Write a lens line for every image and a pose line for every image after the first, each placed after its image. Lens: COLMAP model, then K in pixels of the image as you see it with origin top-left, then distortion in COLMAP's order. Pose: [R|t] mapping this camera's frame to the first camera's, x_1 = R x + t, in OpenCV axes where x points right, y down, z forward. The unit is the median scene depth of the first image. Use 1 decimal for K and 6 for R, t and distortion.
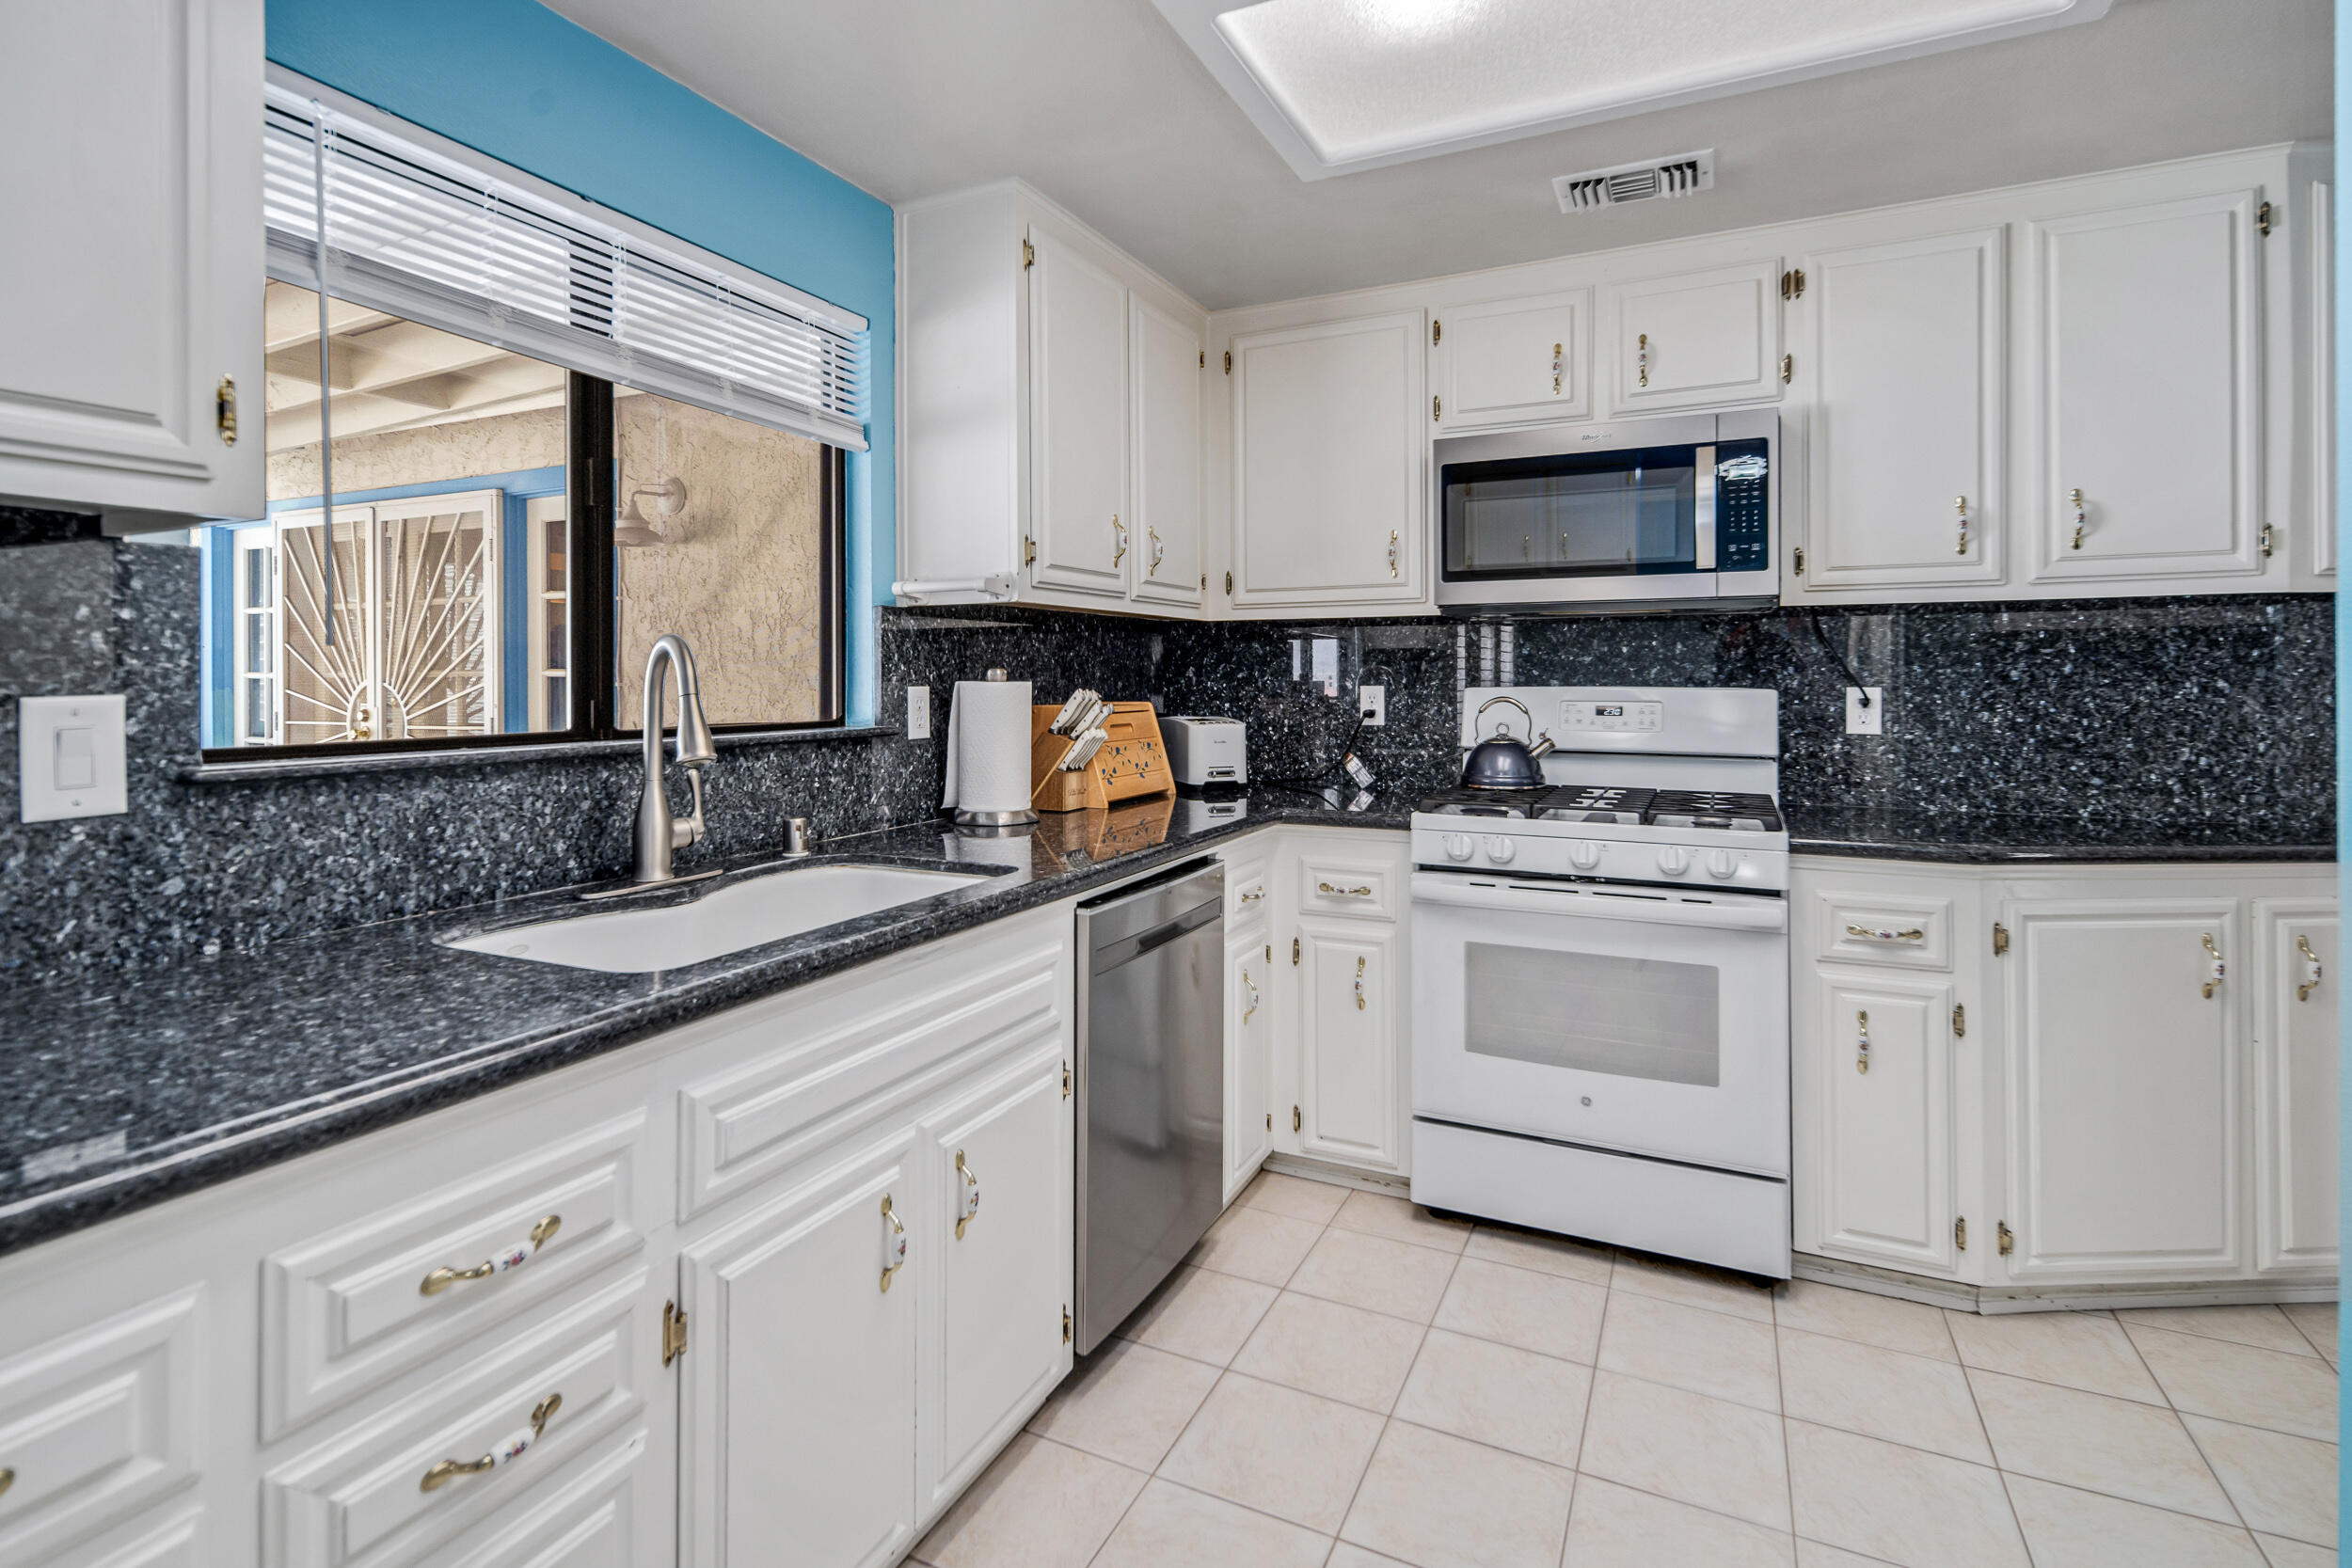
lens RADIAL K [[1146.3, 0, 1175.6], [0, 1146.3, 673.9], [0, 0, 1]] dist [0.005060, -0.001483]
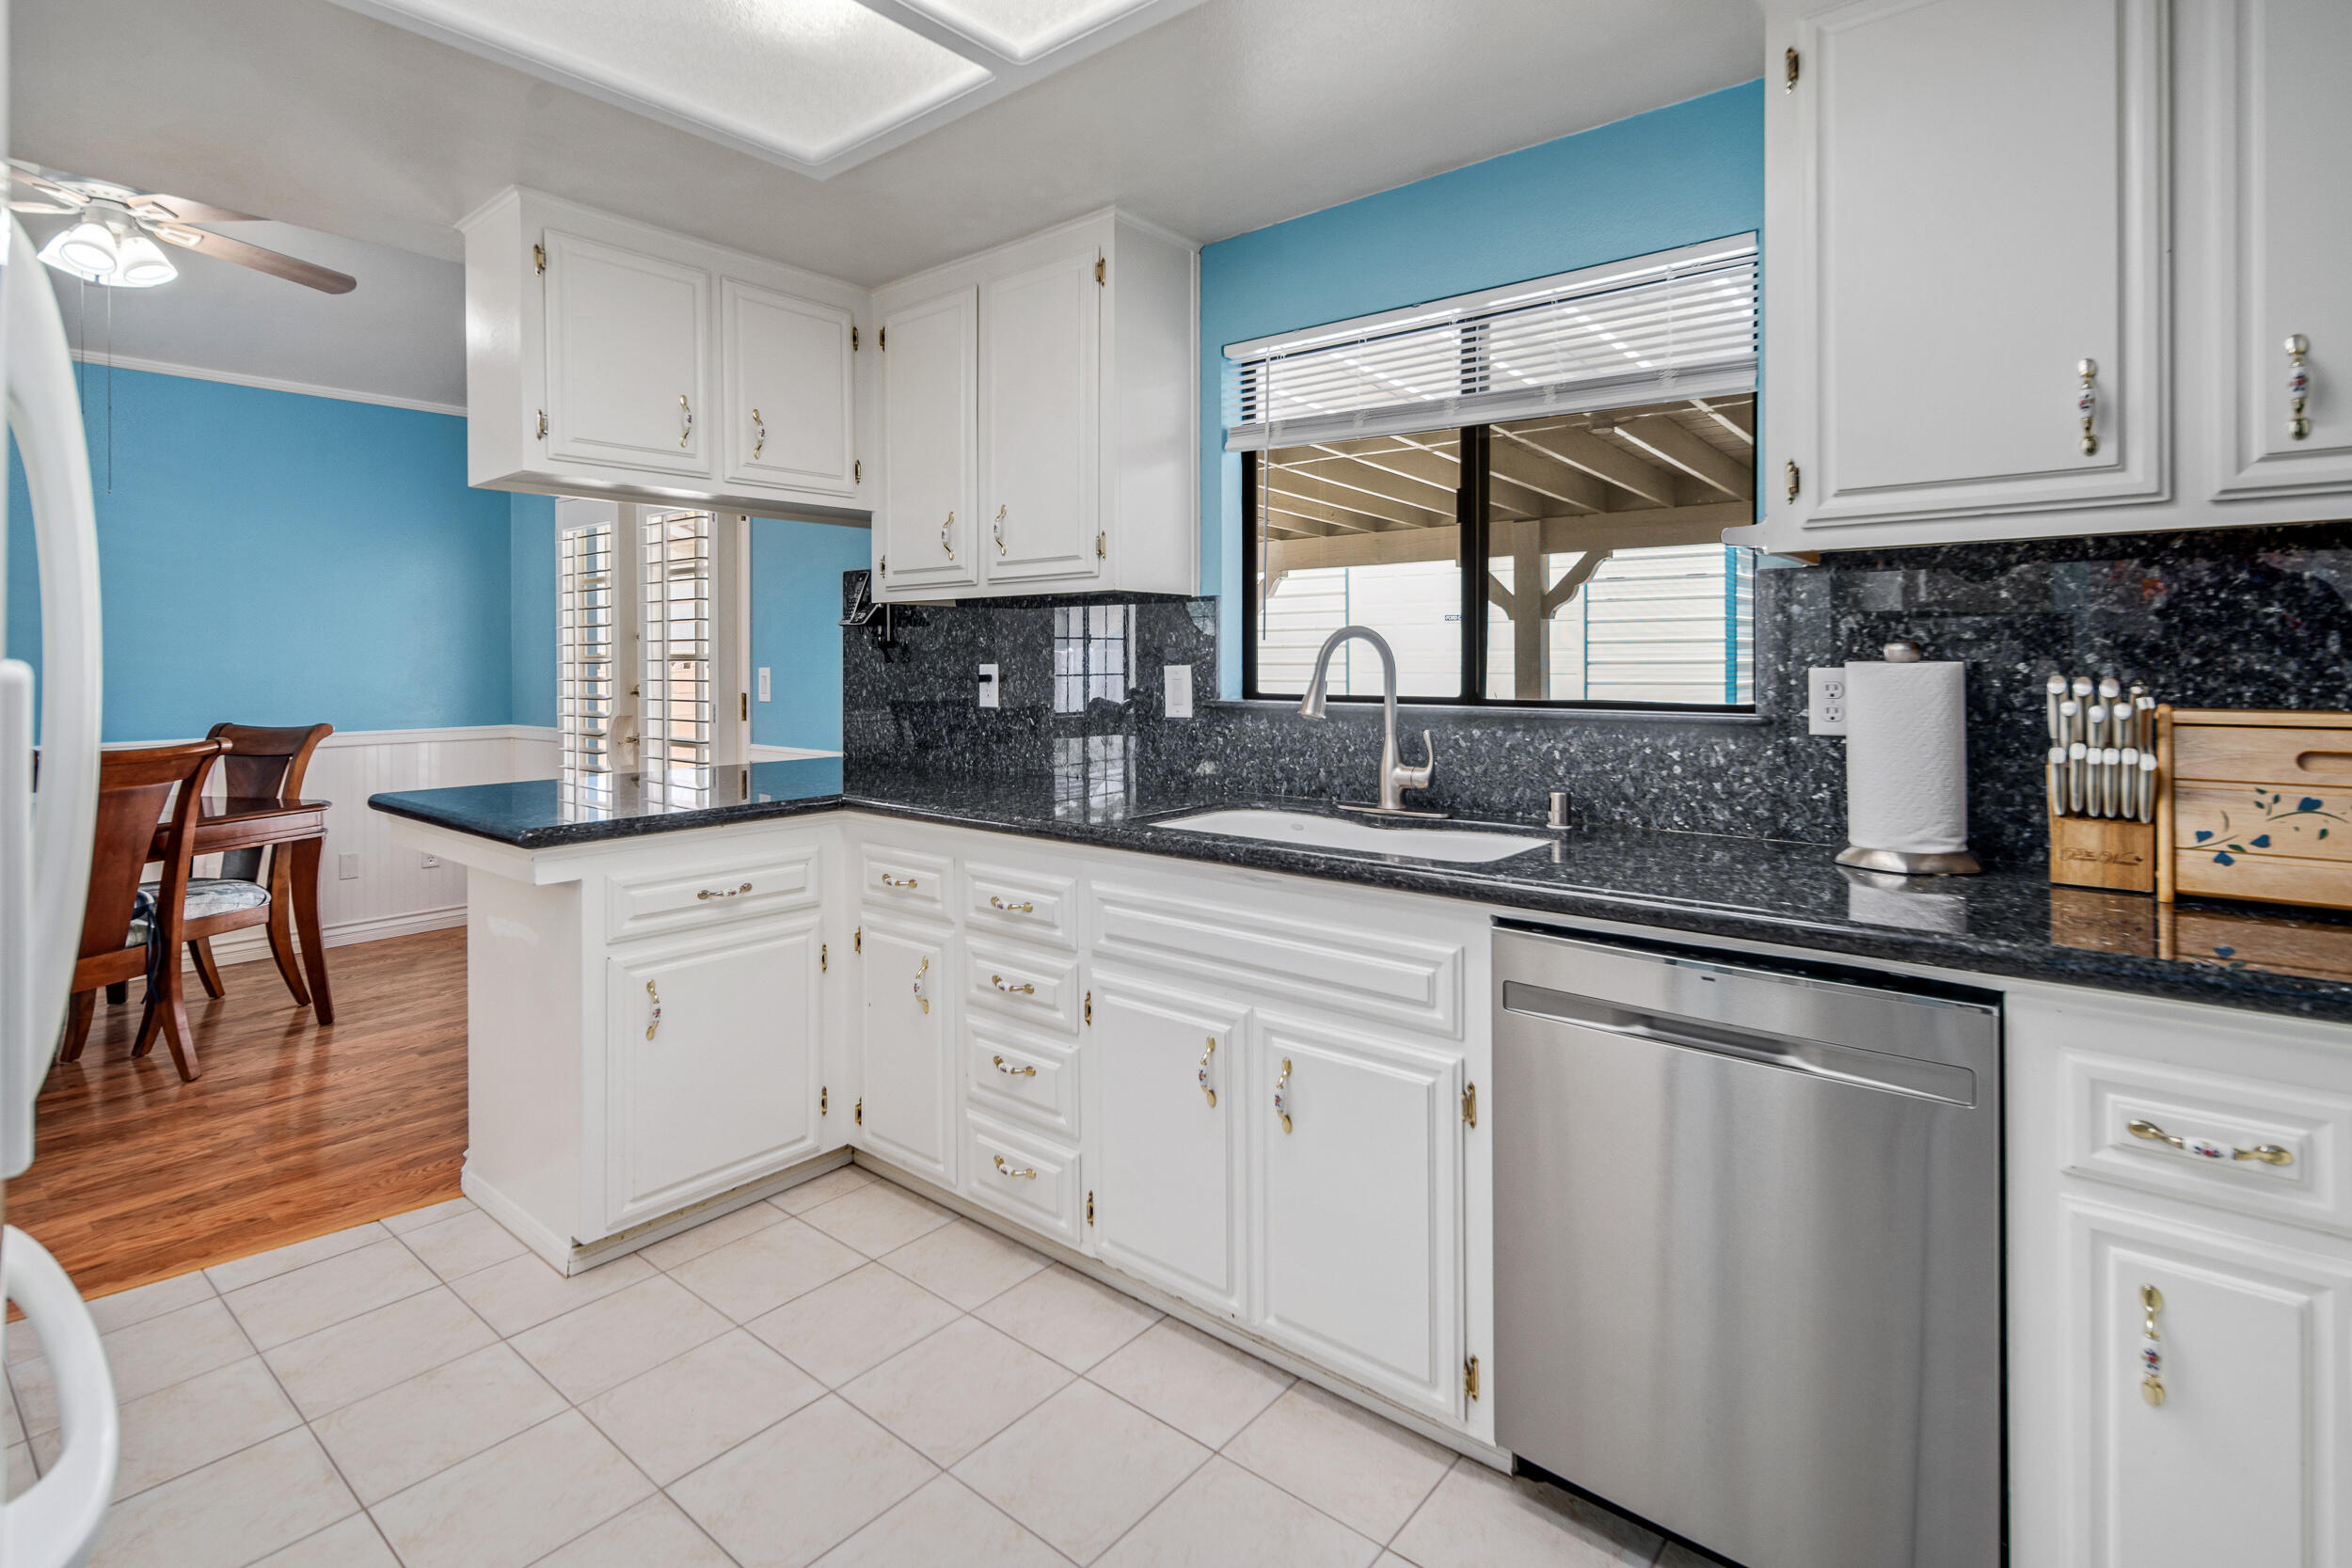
lens RADIAL K [[1146.3, 0, 1132.1], [0, 1146.3, 648.9], [0, 0, 1]] dist [0.005060, -0.001483]
pose [[-0.269653, -0.004673, -0.962946, 0.663212], [0.006617, 0.999956, -0.006705, 0.000376], [0.962935, -0.008180, -0.269610, 0.777692]]
